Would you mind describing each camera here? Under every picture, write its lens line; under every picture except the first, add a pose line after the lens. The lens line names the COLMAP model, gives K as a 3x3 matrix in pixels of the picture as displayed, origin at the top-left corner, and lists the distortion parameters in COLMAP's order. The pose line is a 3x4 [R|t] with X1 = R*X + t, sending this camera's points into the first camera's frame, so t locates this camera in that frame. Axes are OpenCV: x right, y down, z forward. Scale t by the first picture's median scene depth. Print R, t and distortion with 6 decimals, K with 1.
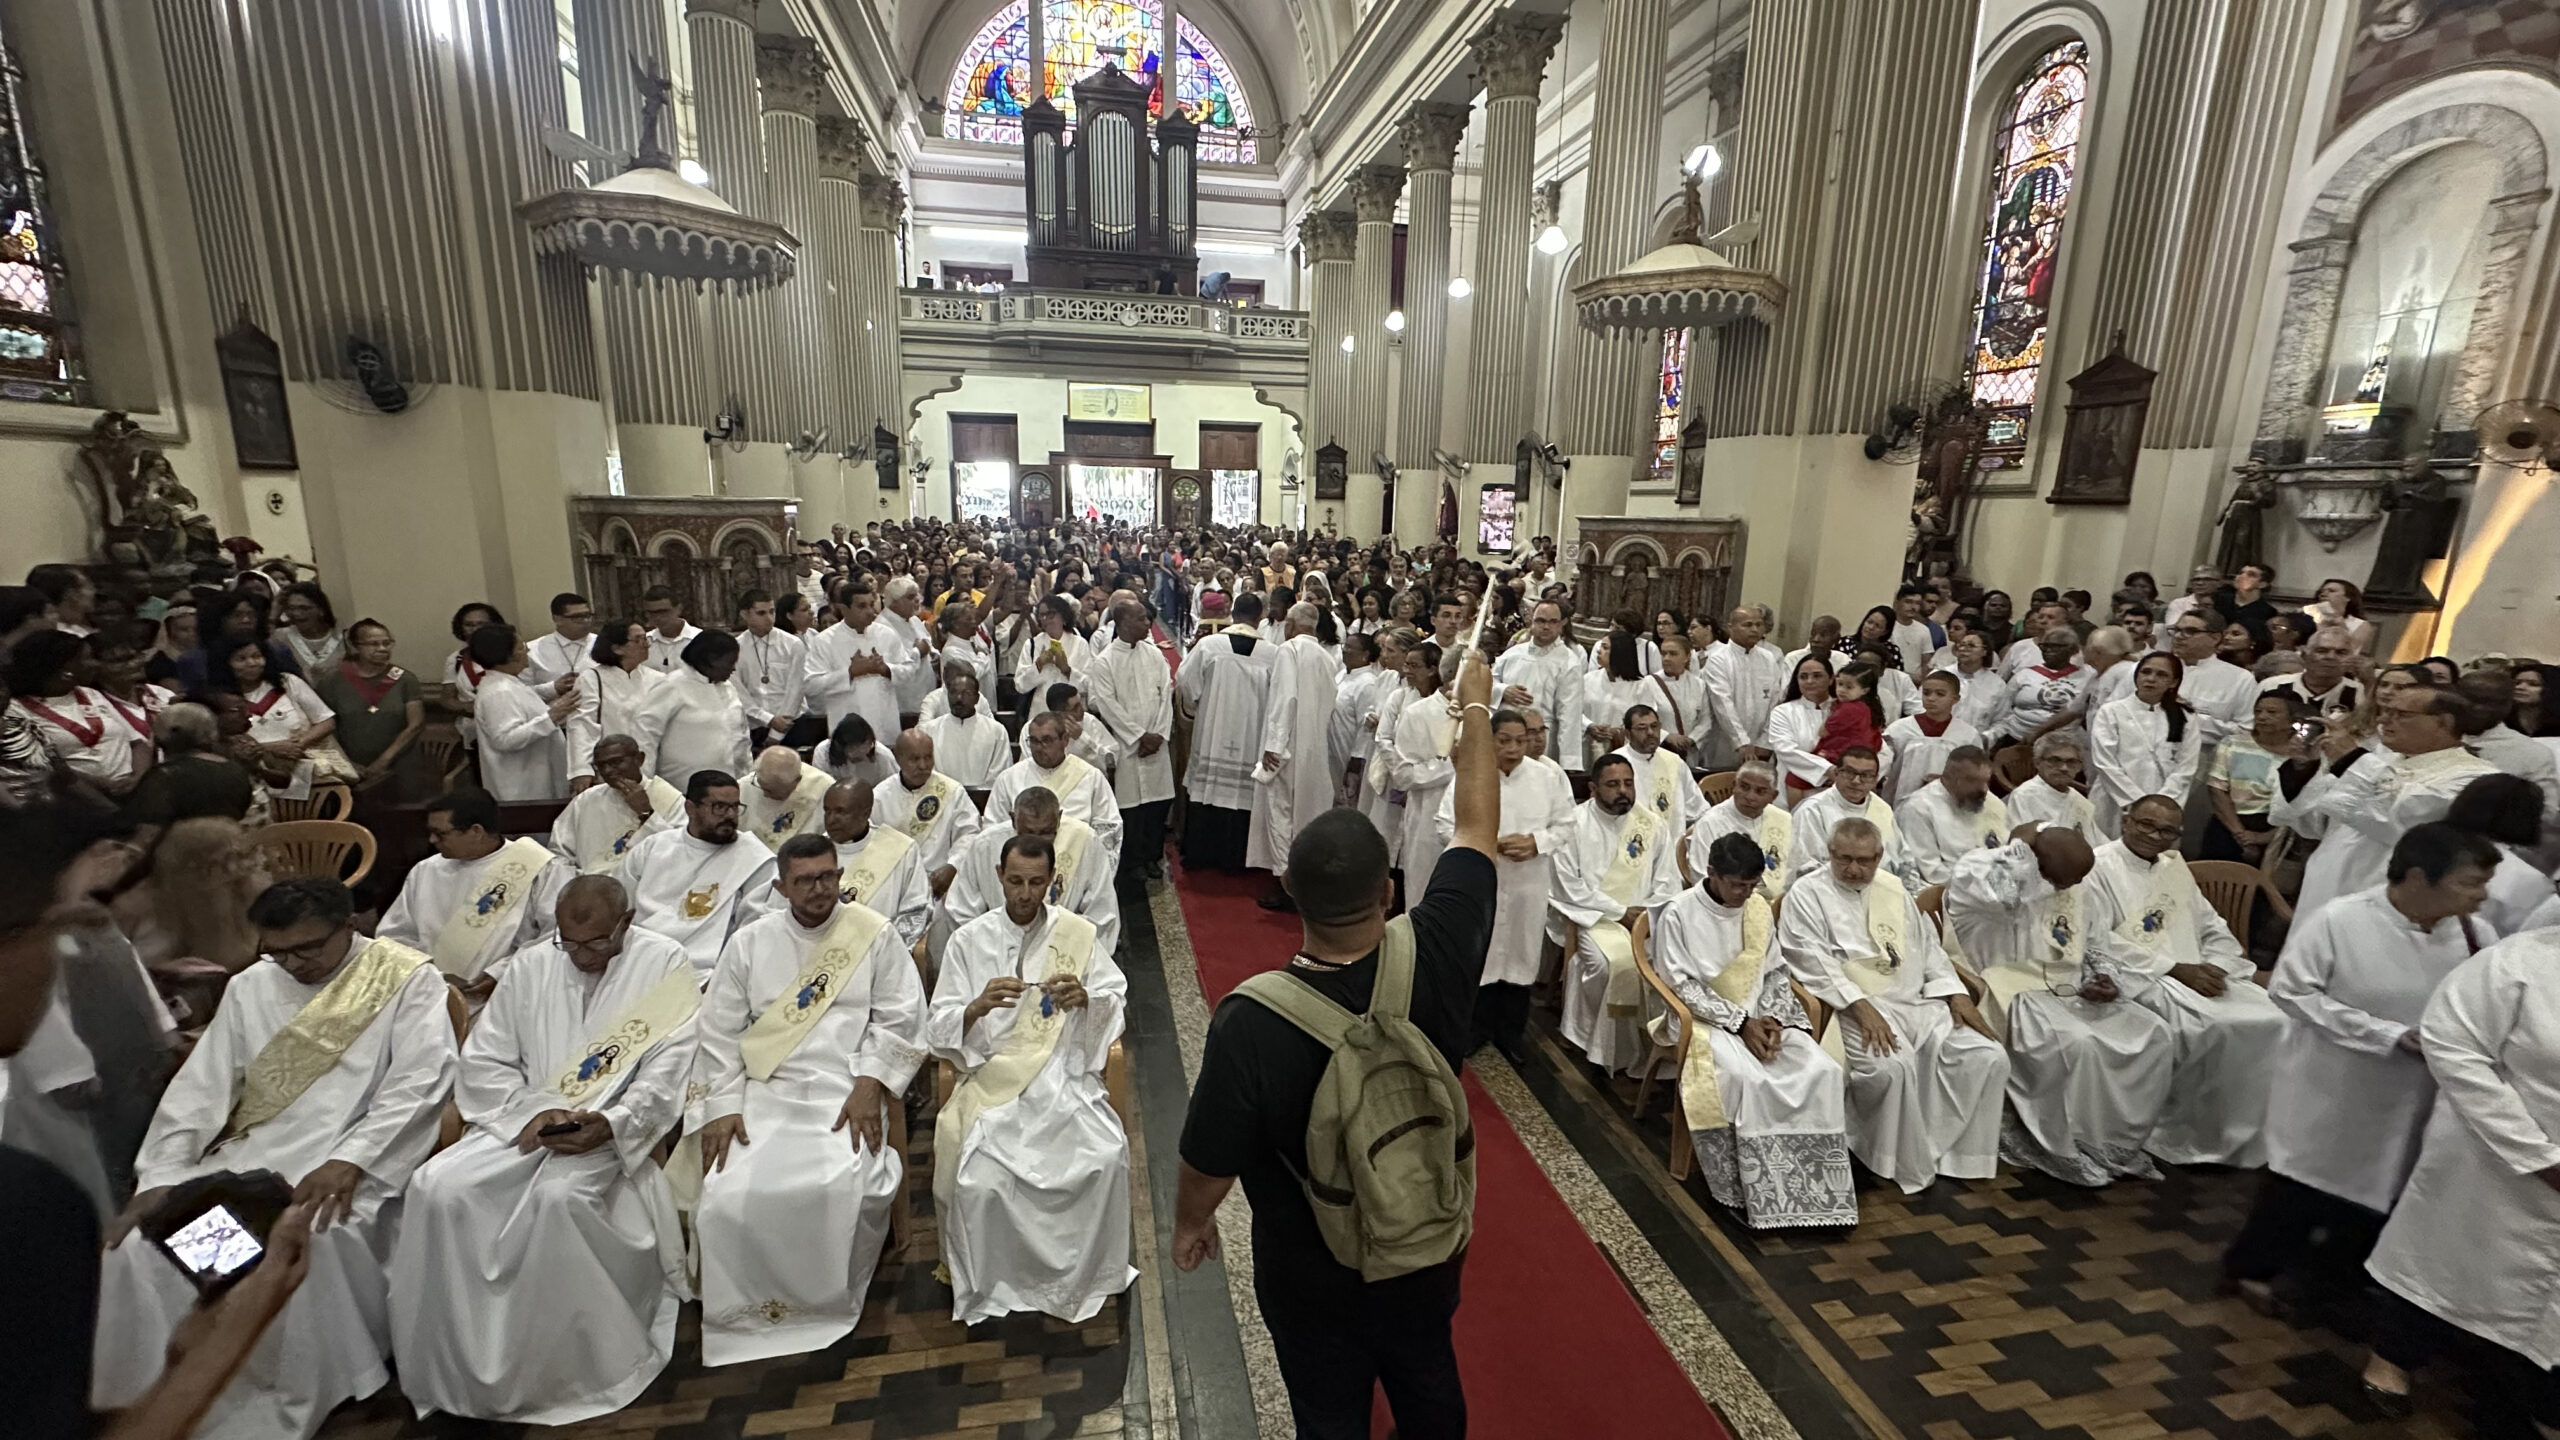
lens RADIAL K [[1040.5, 0, 1283.4], [0, 1040.5, 714.8], [0, 0, 1]] dist [-0.000586, 0.000124]
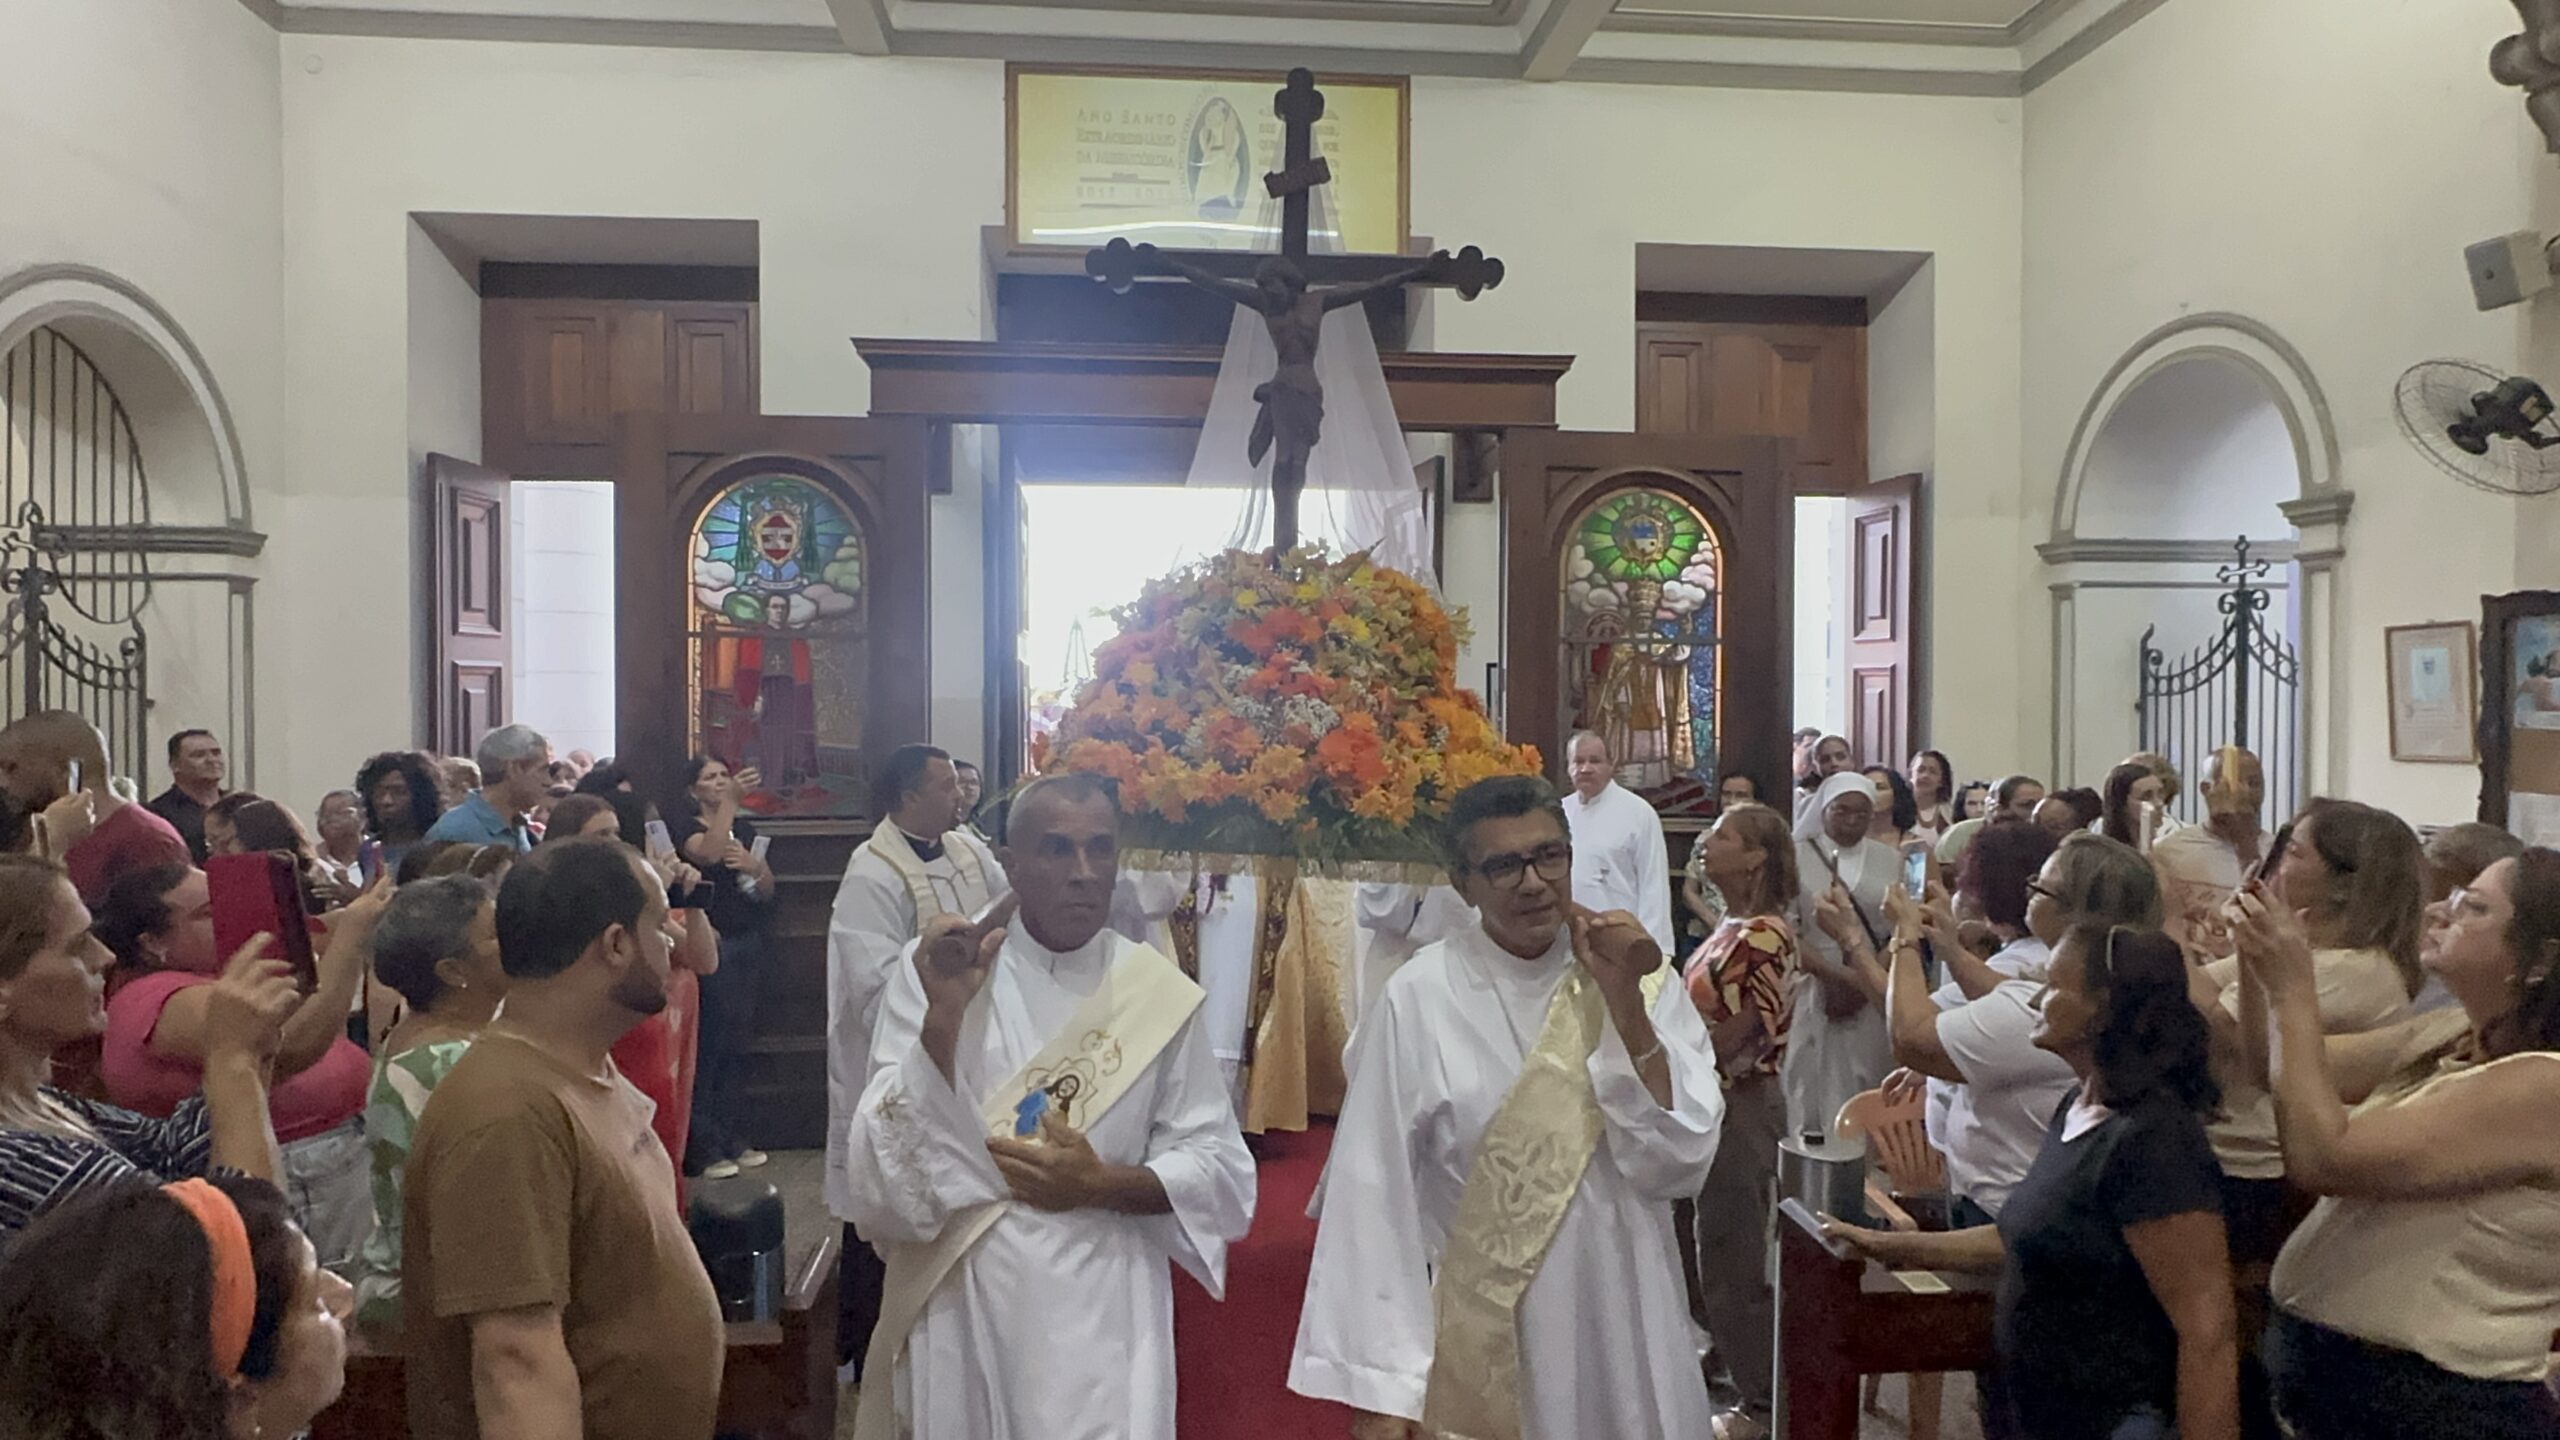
lens RADIAL K [[1615.0, 0, 1279.7], [0, 1615.0, 716.0], [0, 0, 1]] dist [0.004246, 0.000614]
pose [[0.994543, -0.024586, -0.101394, -0.137948], [0.003338, 0.978840, -0.204601, -0.145225], [0.104279, 0.203146, 0.973580, 0.799186]]
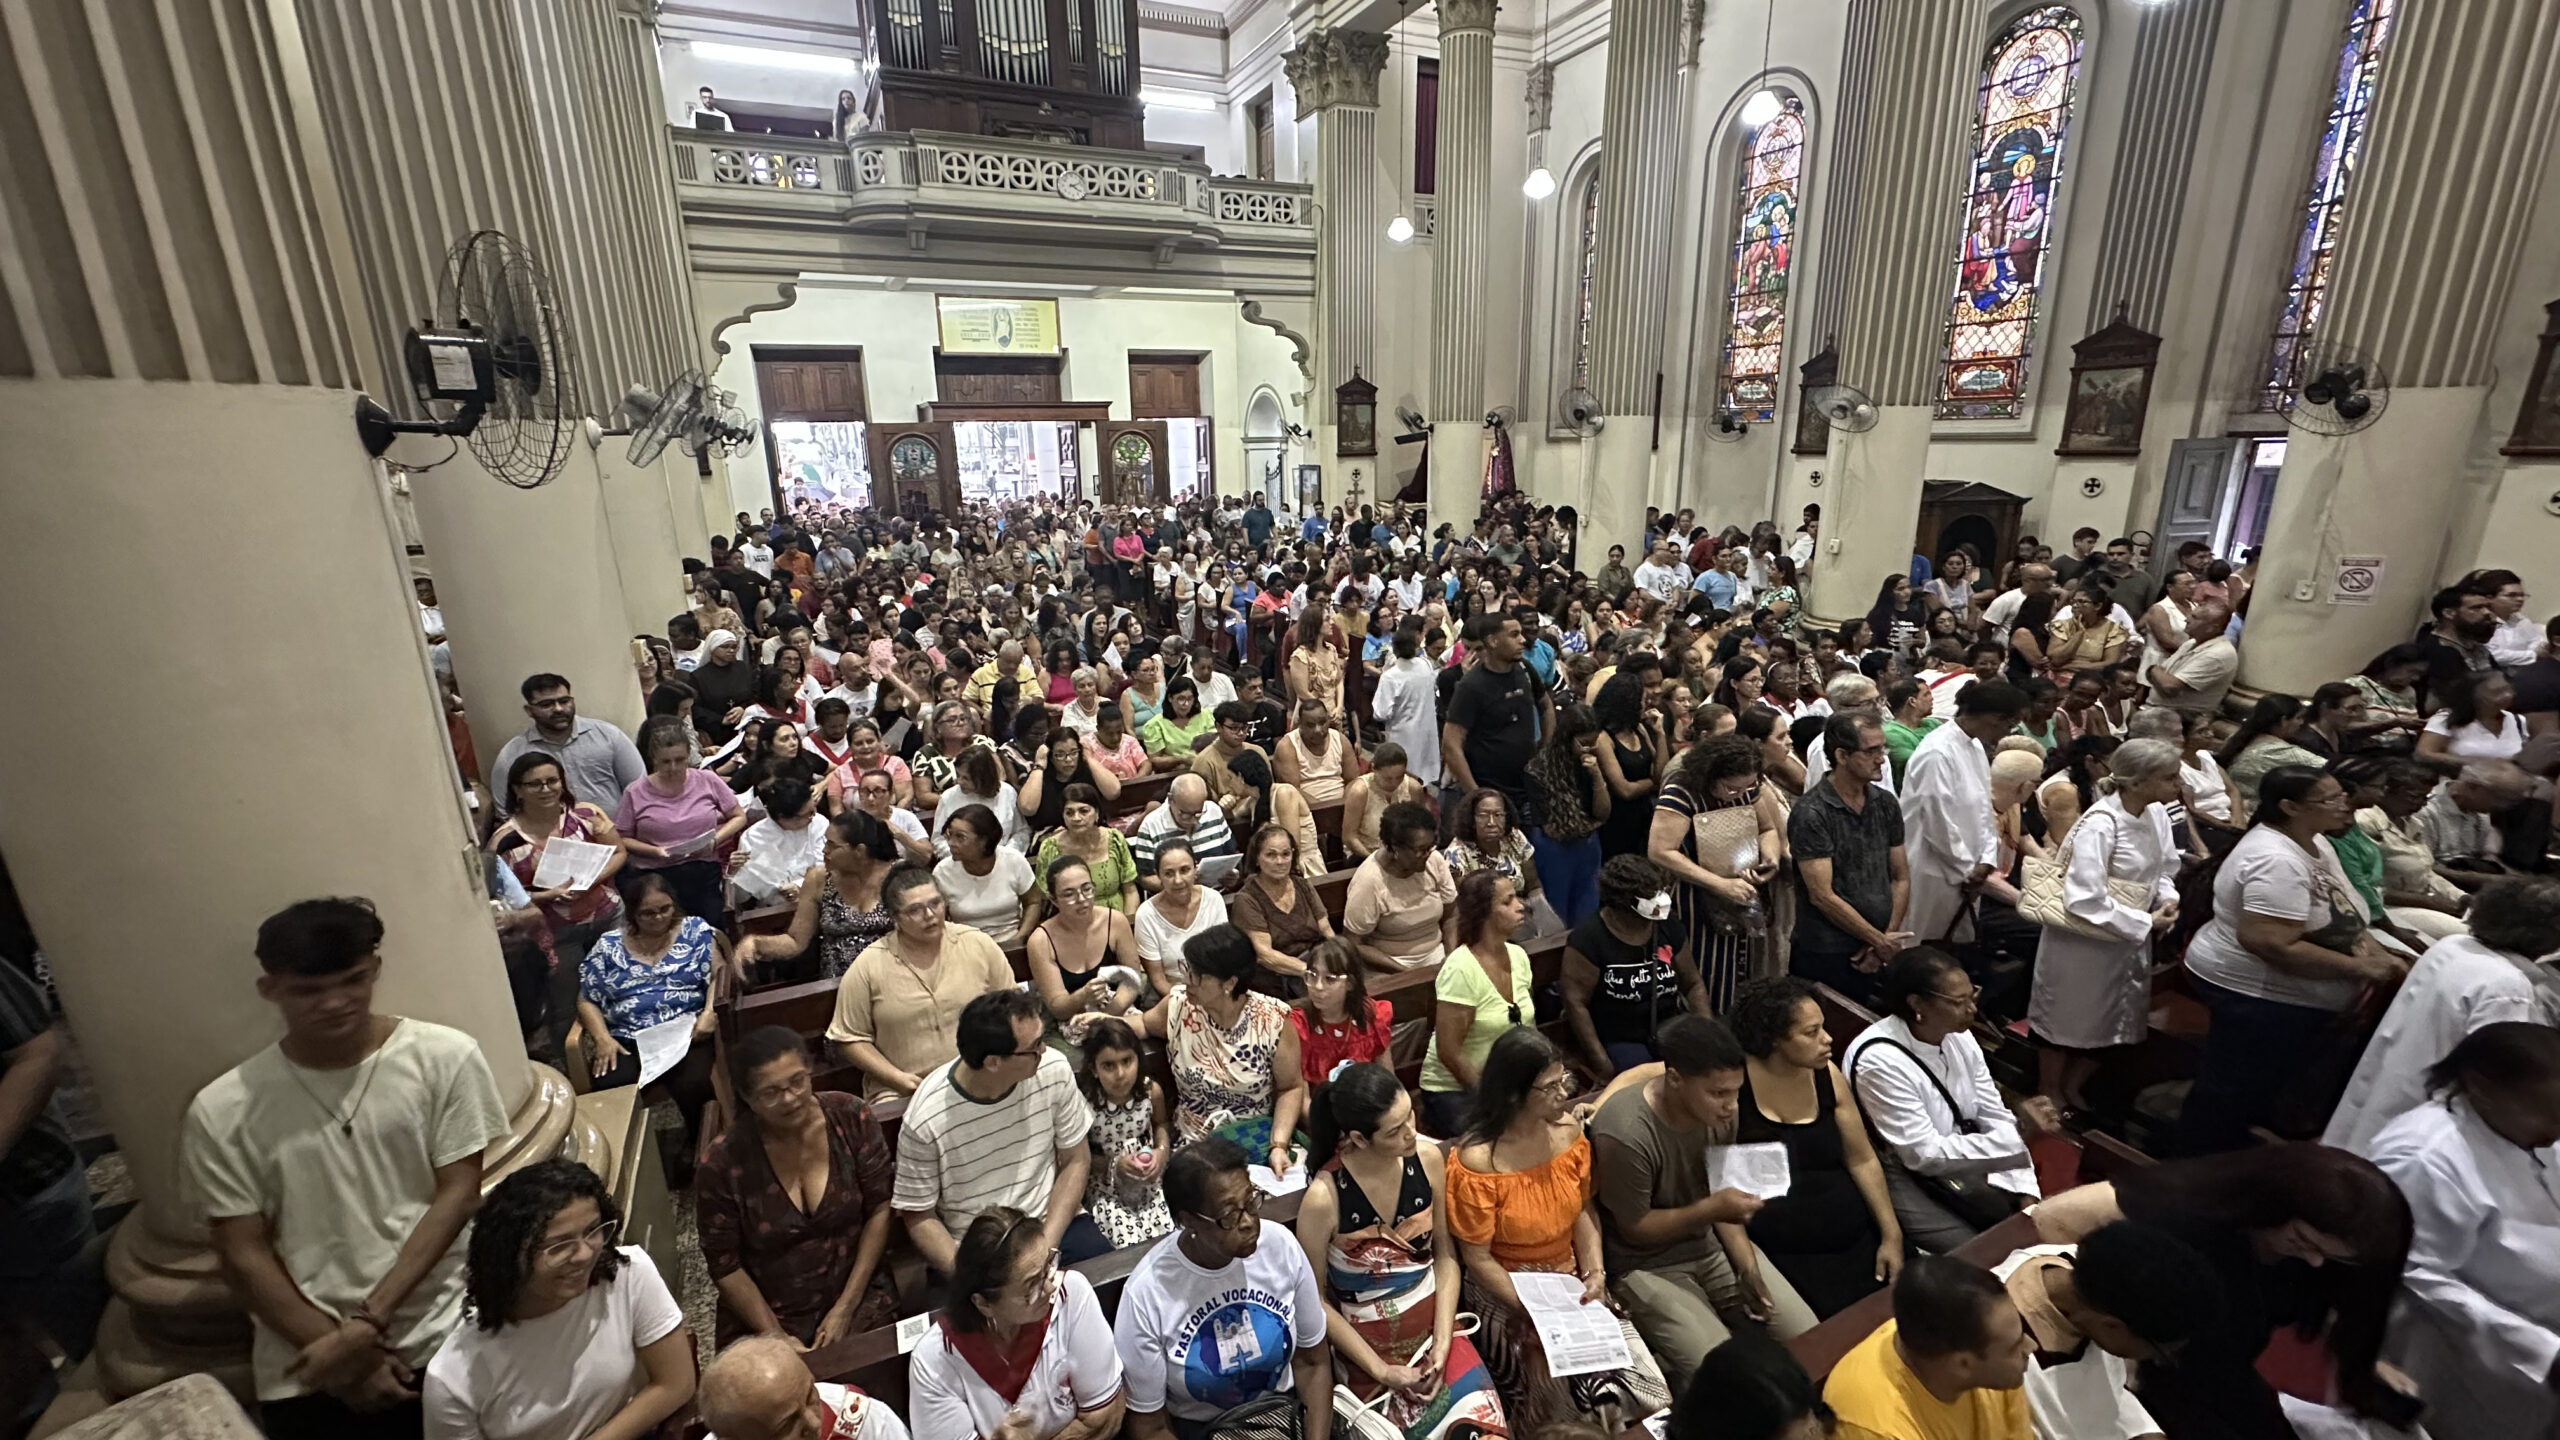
lens RADIAL K [[1040.5, 0, 1285.5], [0, 1040.5, 716.1], [0, 0, 1]] dist [-0.000586, 0.000124]
pose [[0.971402, -0.098866, 0.215880, -0.176439], [0.085294, 0.993800, 0.071326, -0.086630], [-0.221593, -0.050873, 0.973811, 0.310007]]
